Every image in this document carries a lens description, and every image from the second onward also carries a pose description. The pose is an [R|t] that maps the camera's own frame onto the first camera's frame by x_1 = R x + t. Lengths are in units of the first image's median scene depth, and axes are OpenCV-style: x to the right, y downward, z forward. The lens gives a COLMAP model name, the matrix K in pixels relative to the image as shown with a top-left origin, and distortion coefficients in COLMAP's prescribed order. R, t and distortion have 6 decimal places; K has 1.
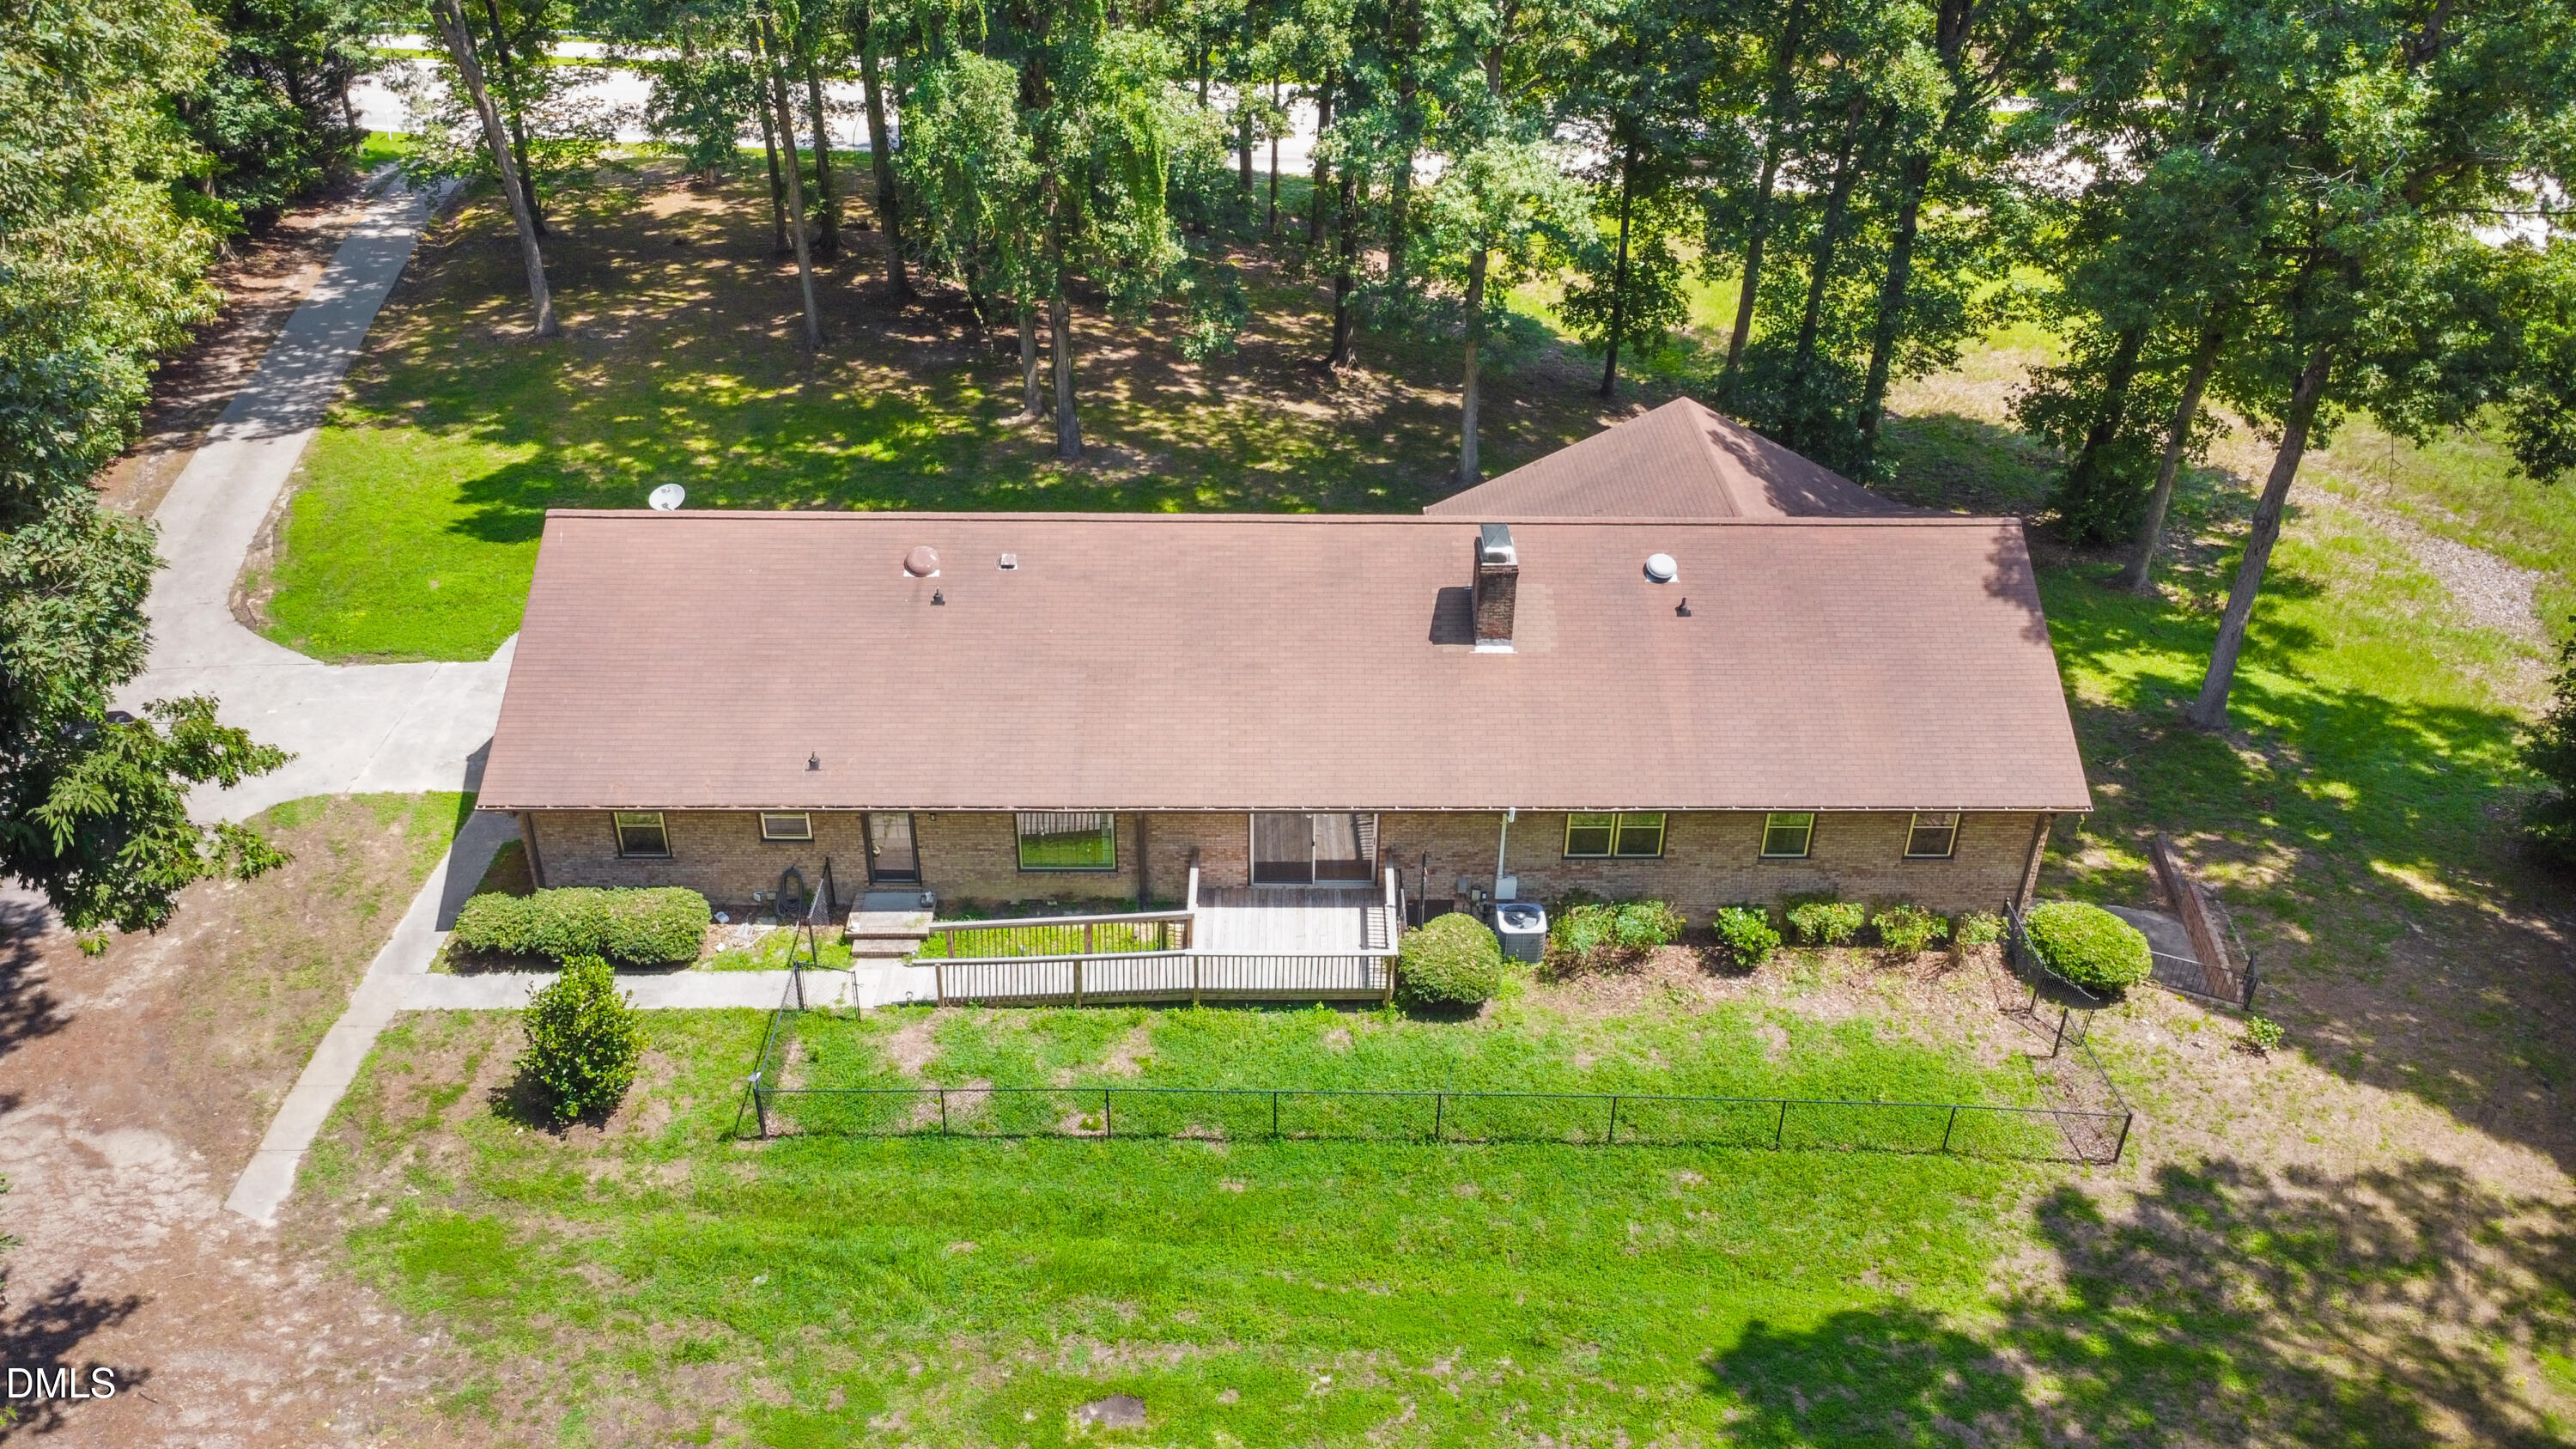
lens RADIAL K [[1913.3, 0, 1288.0], [0, 1913.3, 724.5], [0, 0, 1]] dist [-0.002728, -0.001622]
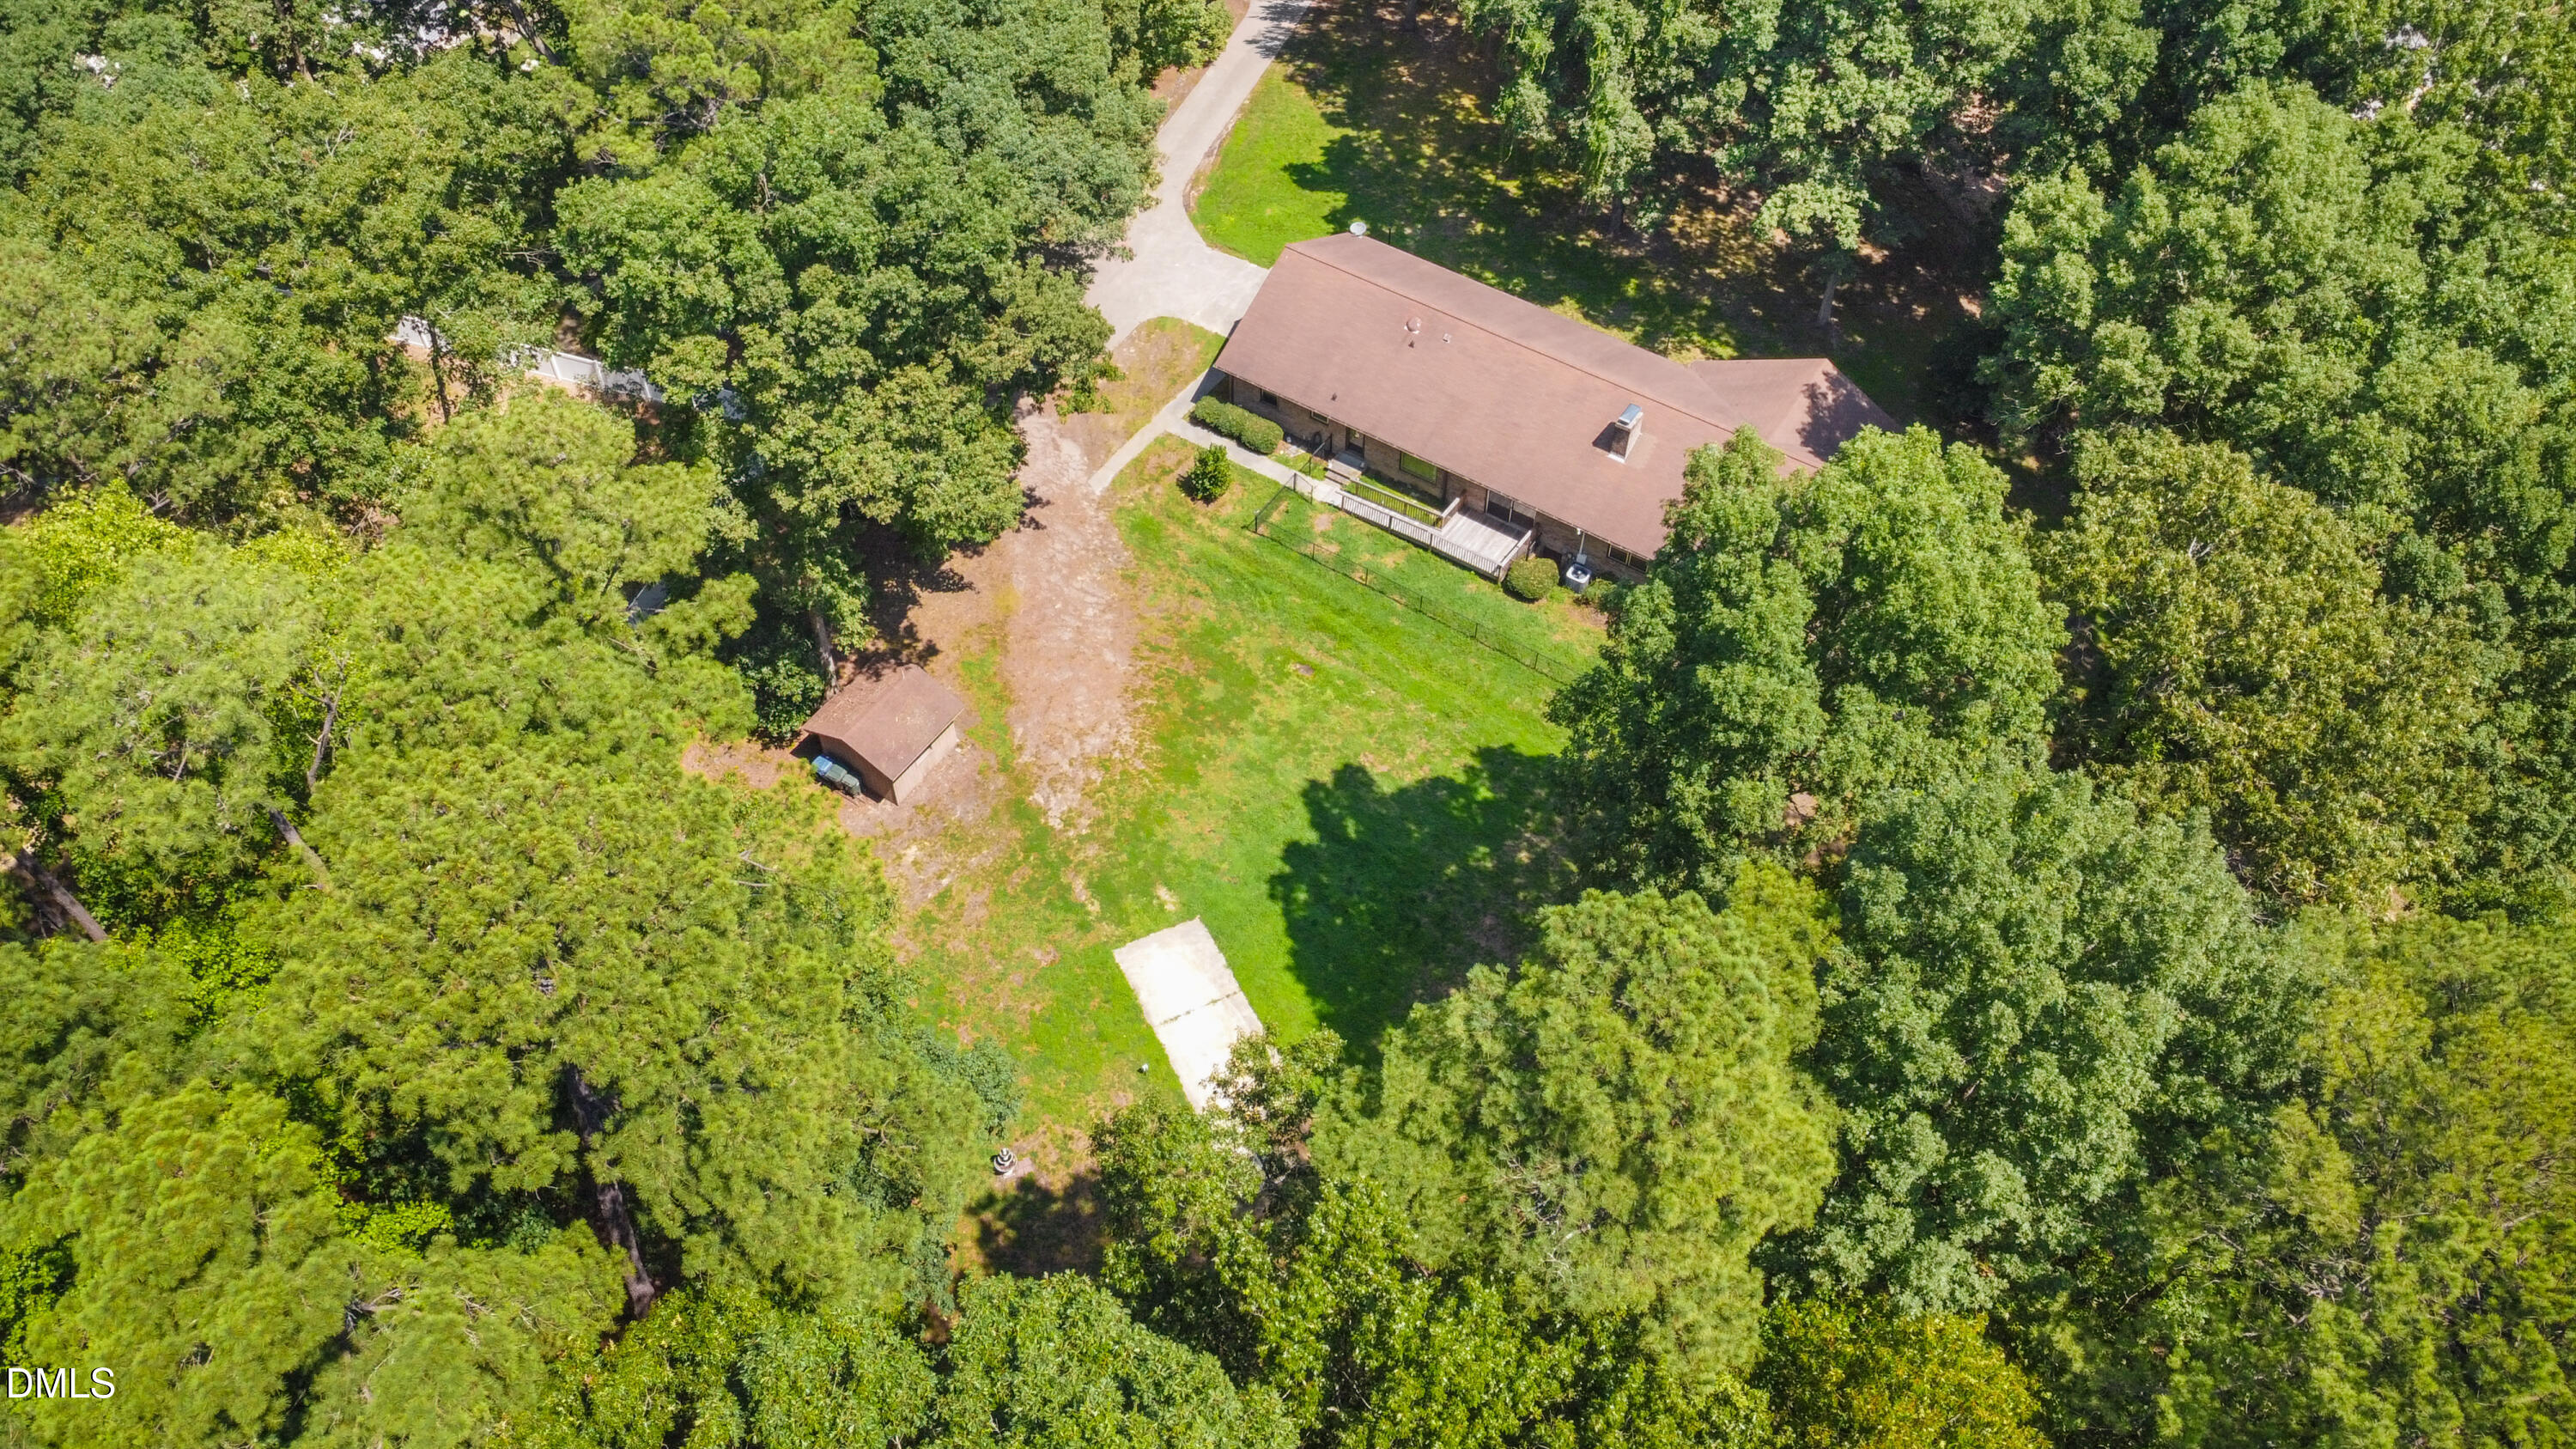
lens RADIAL K [[1913.3, 0, 1288.0], [0, 1913.3, 724.5], [0, 0, 1]] dist [-0.002728, -0.001622]
pose [[0.833234, 0.432575, -0.344384, 0.733231], [-0.298294, 0.876111, 0.378747, -0.528326], [0.465556, -0.212857, 0.859040, -1.225461]]
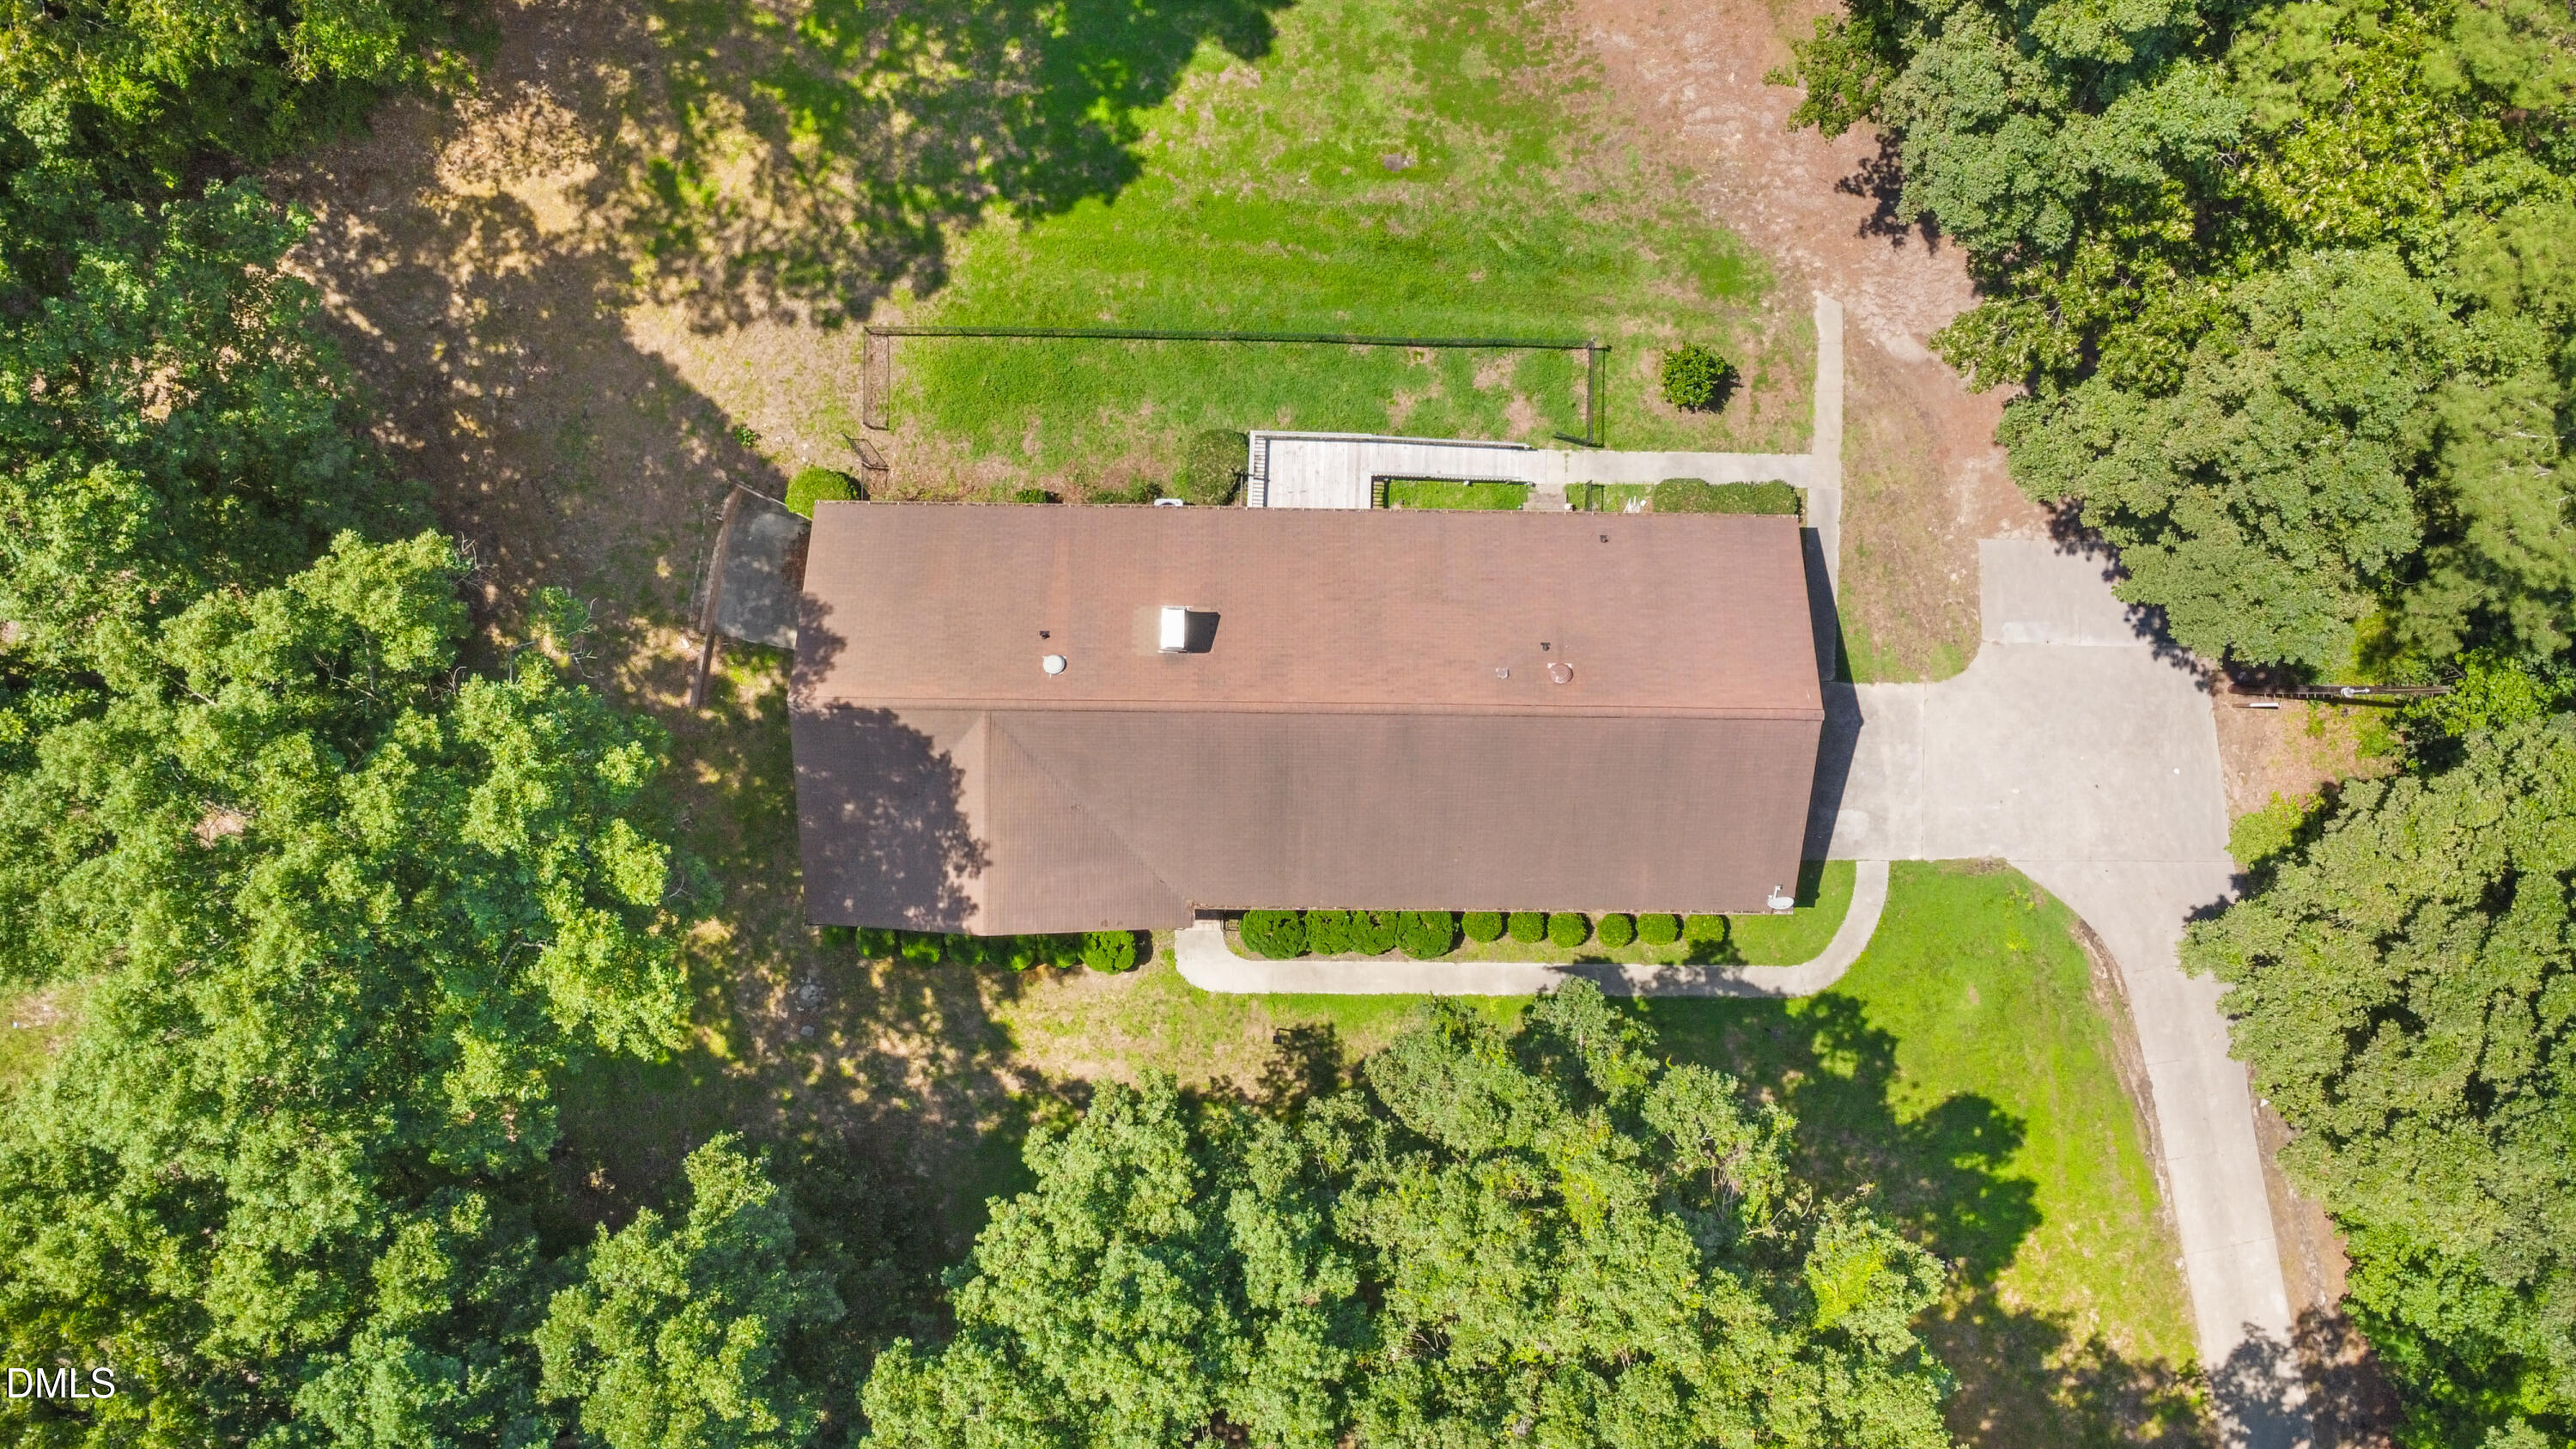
lens RADIAL K [[1913.3, 0, 1288.0], [0, 1913.3, 724.5], [0, 0, 1]] dist [-0.002728, -0.001622]
pose [[-0.999351, -0.025988, -0.024956, 0.058667], [-0.007124, -0.536432, 0.843914, -1.462923], [-0.035319, 0.843543, 0.535898, 0.275497]]
